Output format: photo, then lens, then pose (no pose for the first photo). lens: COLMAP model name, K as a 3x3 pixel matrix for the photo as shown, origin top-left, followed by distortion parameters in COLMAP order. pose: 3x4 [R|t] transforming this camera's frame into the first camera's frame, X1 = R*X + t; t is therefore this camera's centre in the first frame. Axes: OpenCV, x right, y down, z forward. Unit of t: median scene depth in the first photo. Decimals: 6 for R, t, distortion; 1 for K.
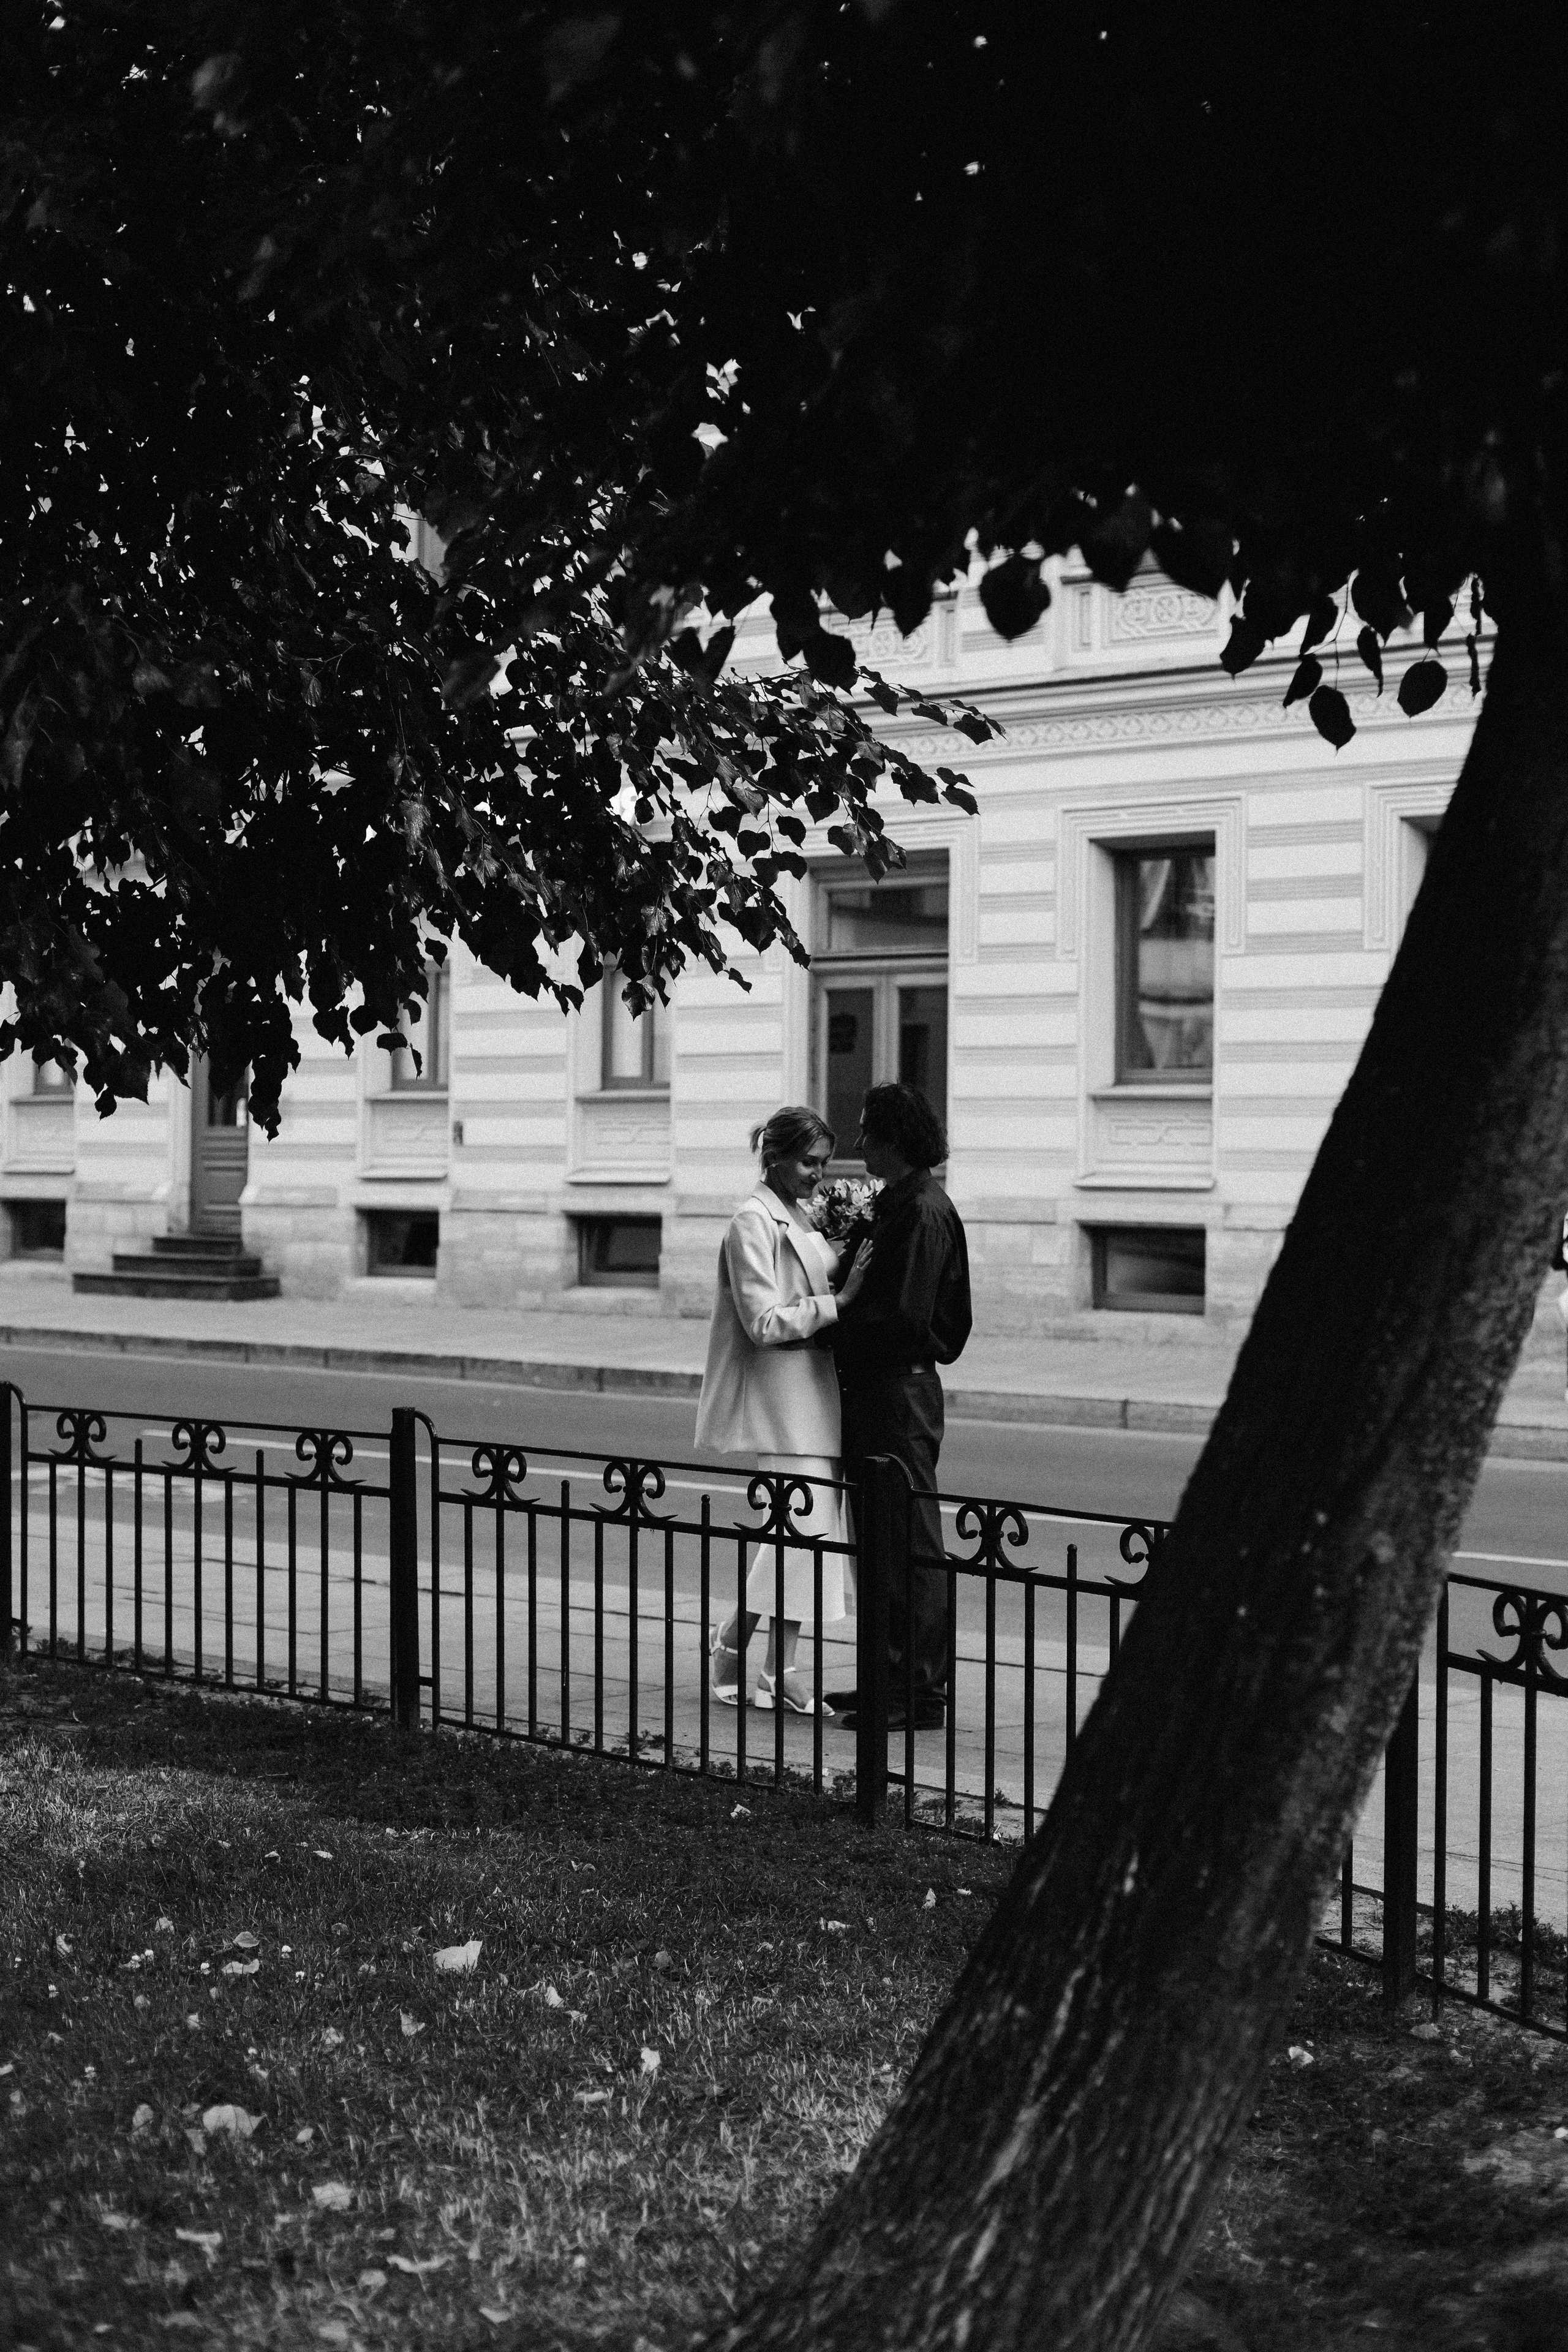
lens RADIAL K [[3391.0, 0, 784.0], [0, 3391.0, 1176.0], [0, 0, 1]] dist [-0.132752, 0.099036]
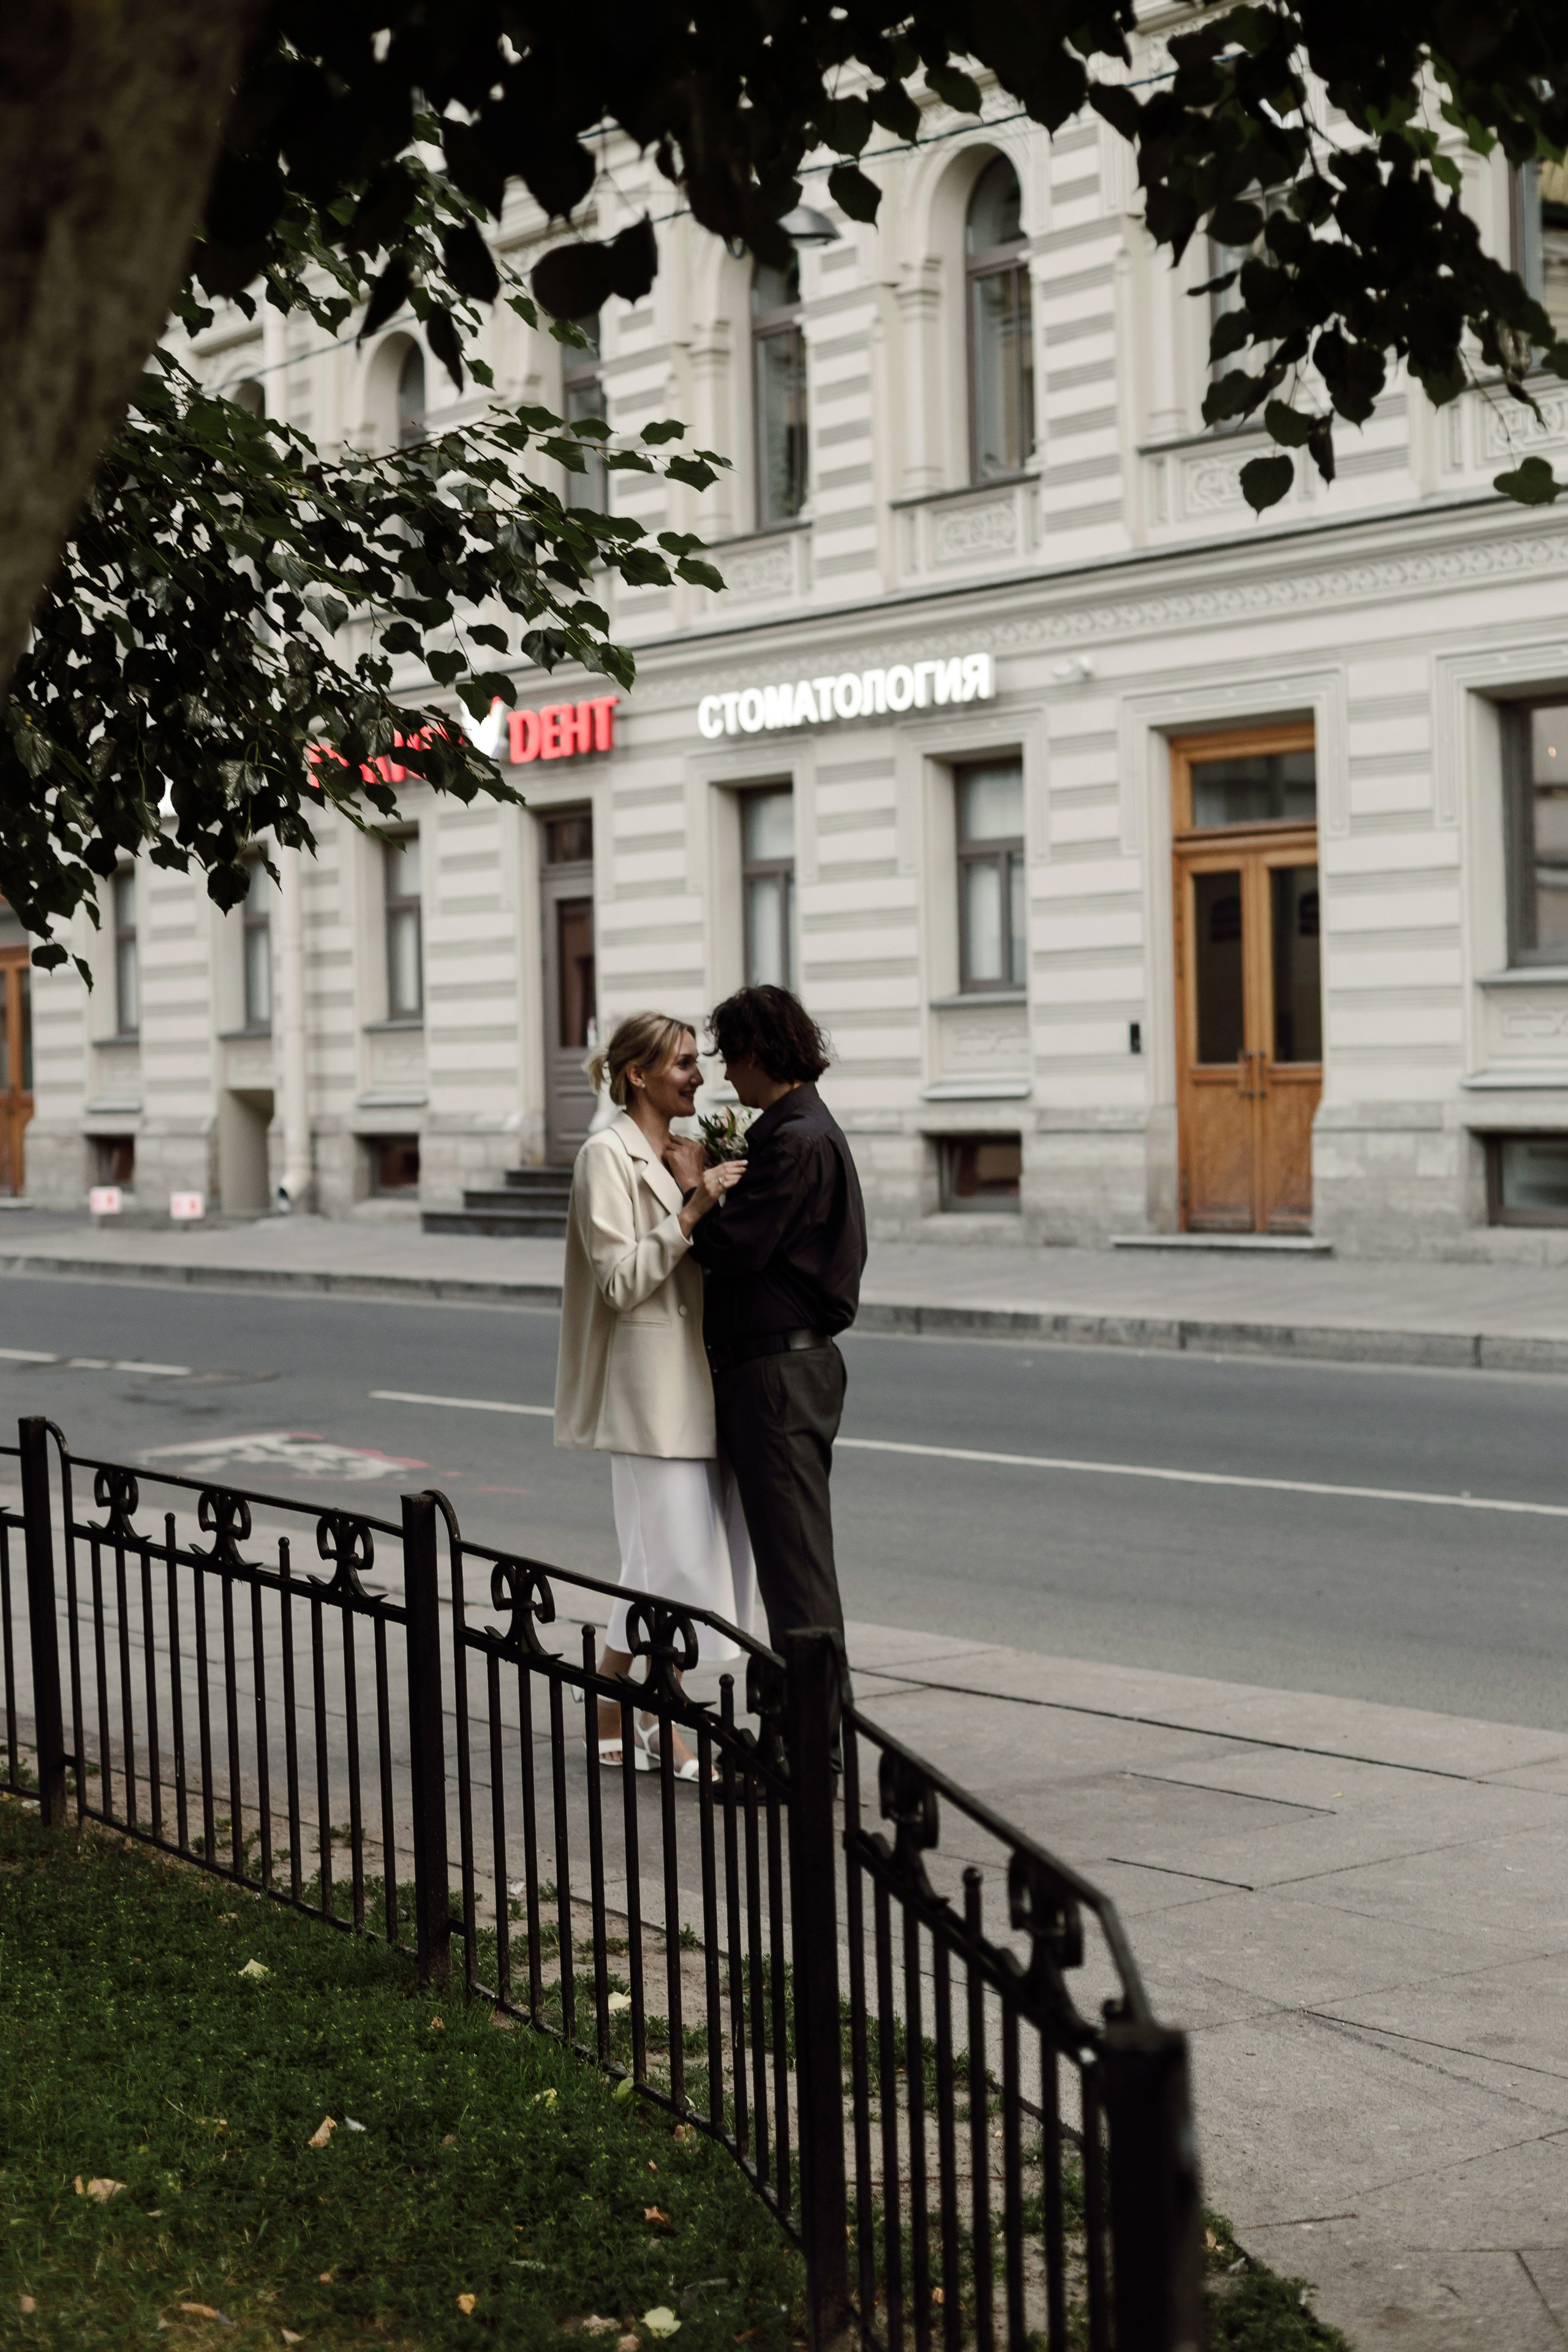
lens RADIAL K [[3533.8, 0, 784.0], [0, 3533.8, 1176.0], [0, 0, 1]] dist [-0.160577, 0.112539]
pose [[0.985500, -0.027149, -0.167491, 0.170574], [0.031374, 0.999252, 0.022628, 0.000218], [0.166751, -0.027554, 0.985614, 0.203669]]
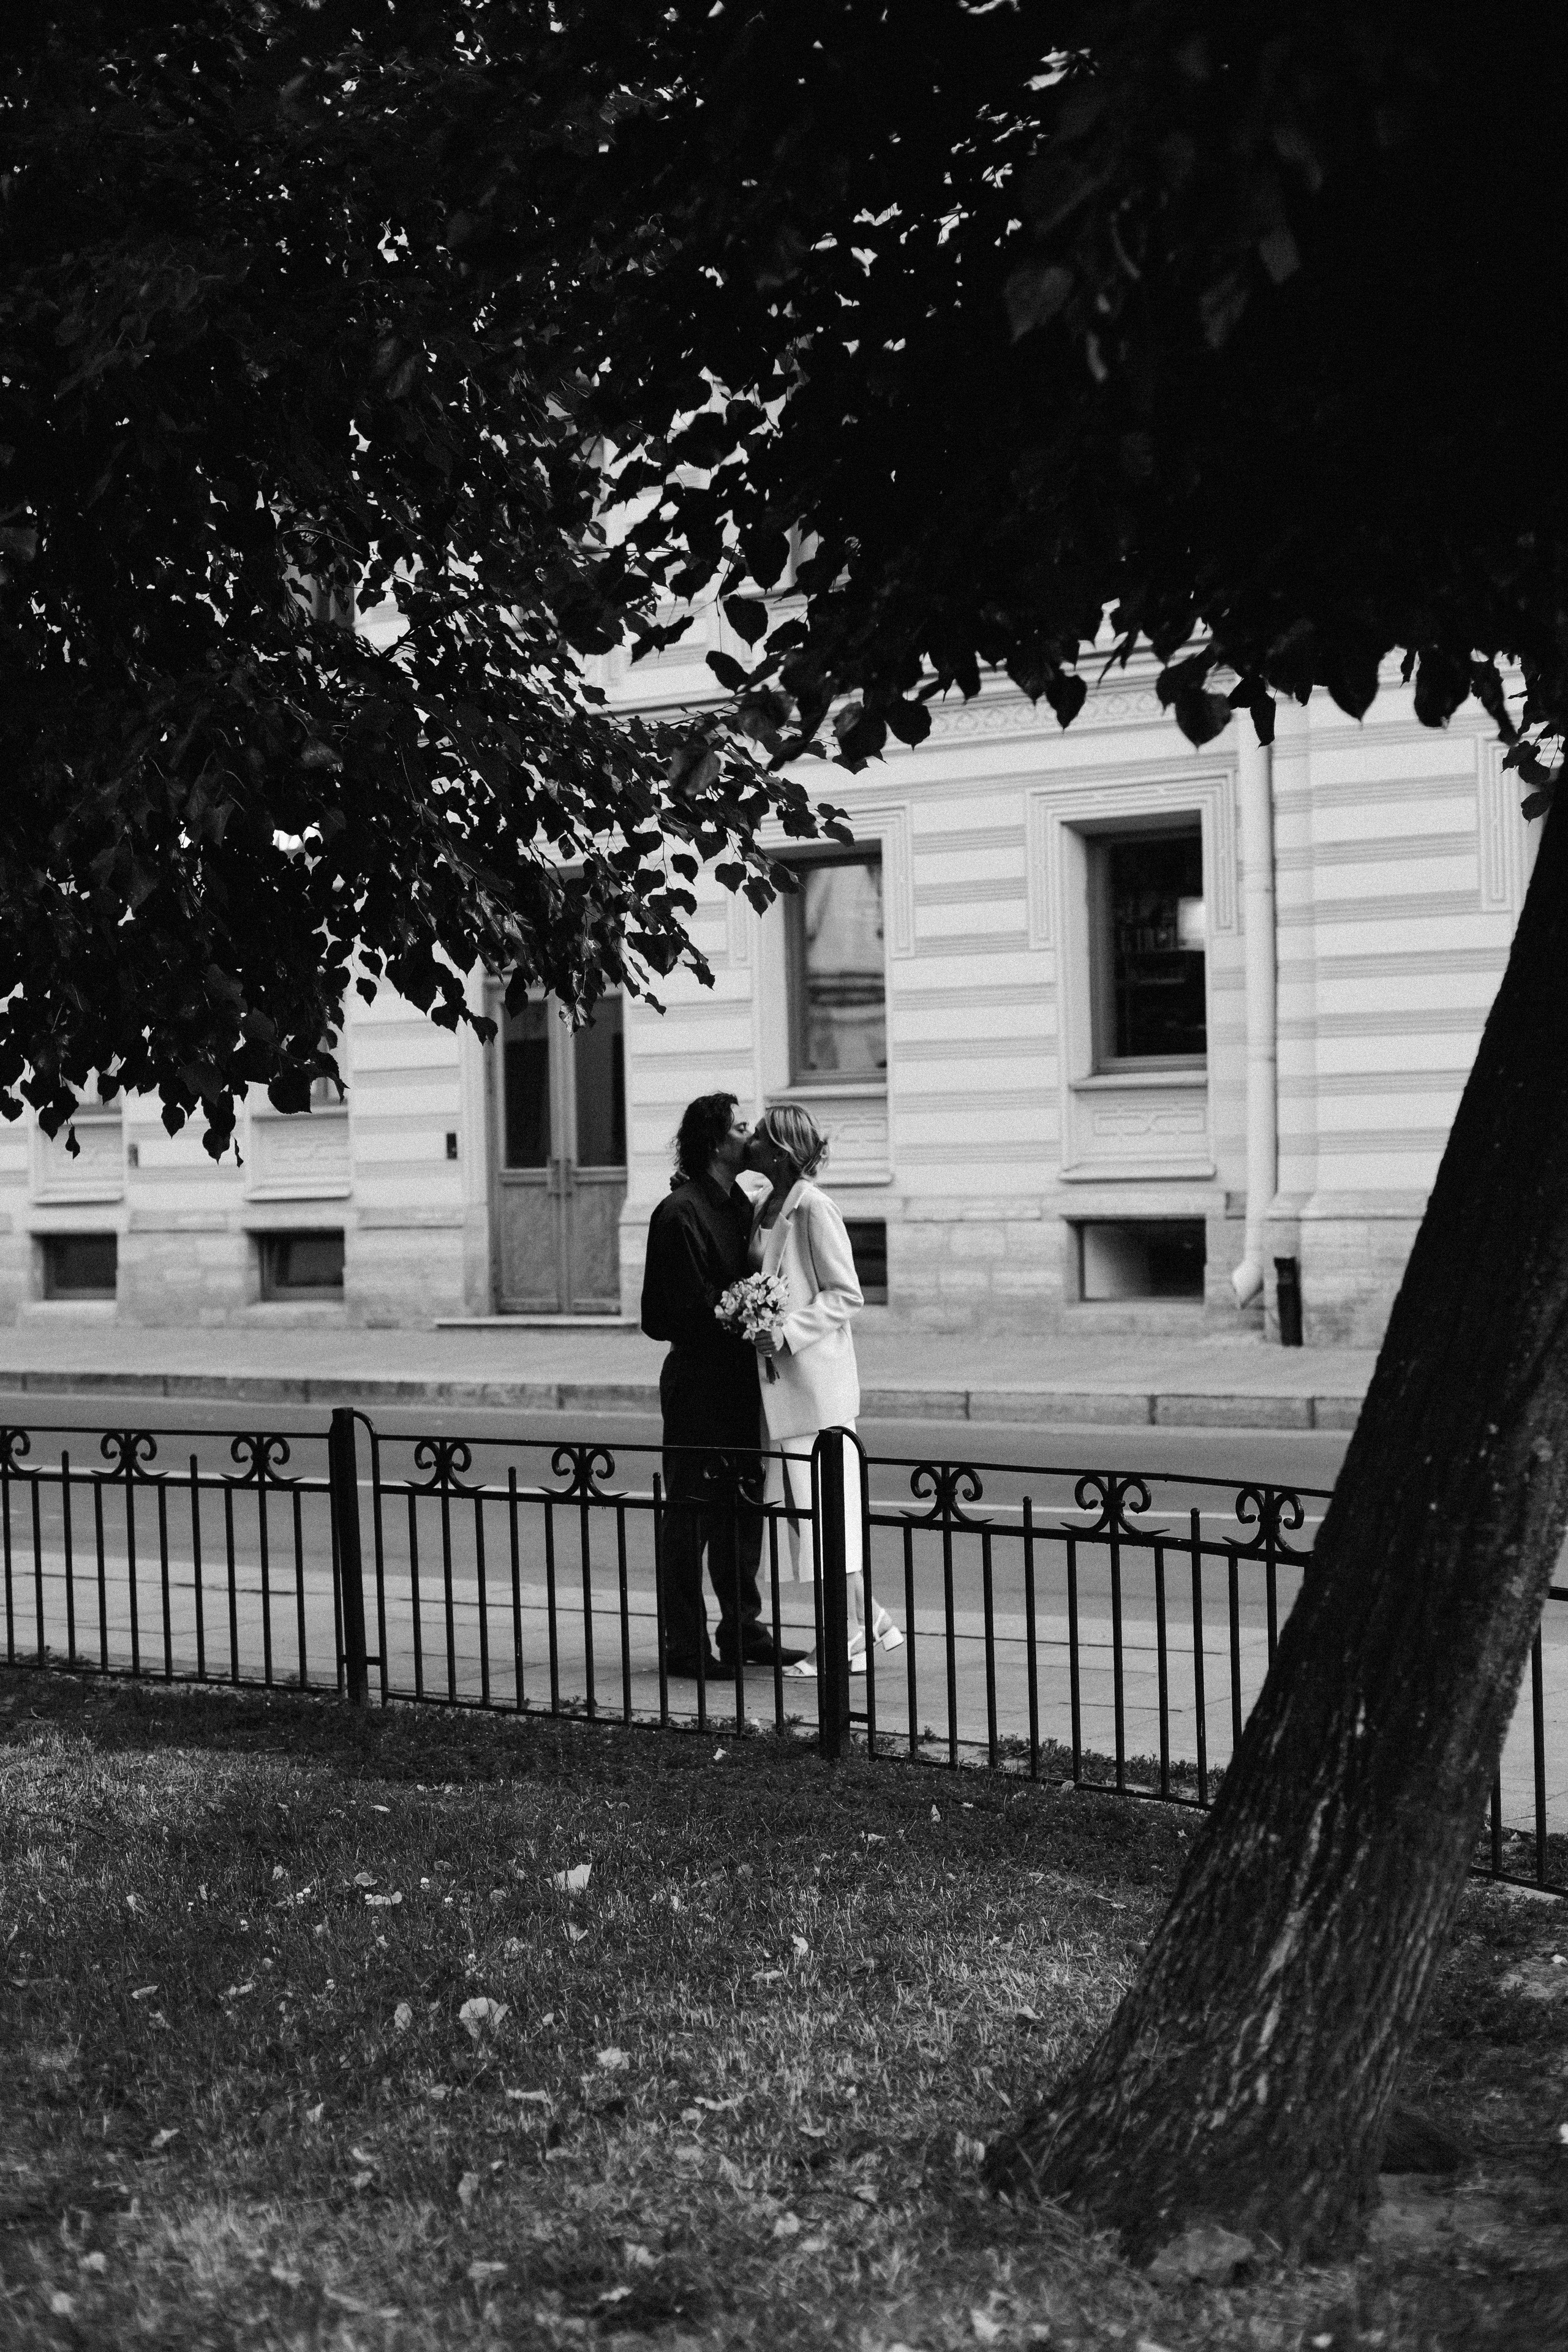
lens RADIAL K [[3391.0, 0, 784.0], [0, 3391.0, 1176.0], [0, 0, 1]] dist [-0.132752, 0.099036]
pose [[0.991541, -0.035487, 0.124846, -0.091778], [0.035676, 0.999363, 0.000724, -0.001002], [-0.124792, 0.003737, 0.992176, -0.075419]]
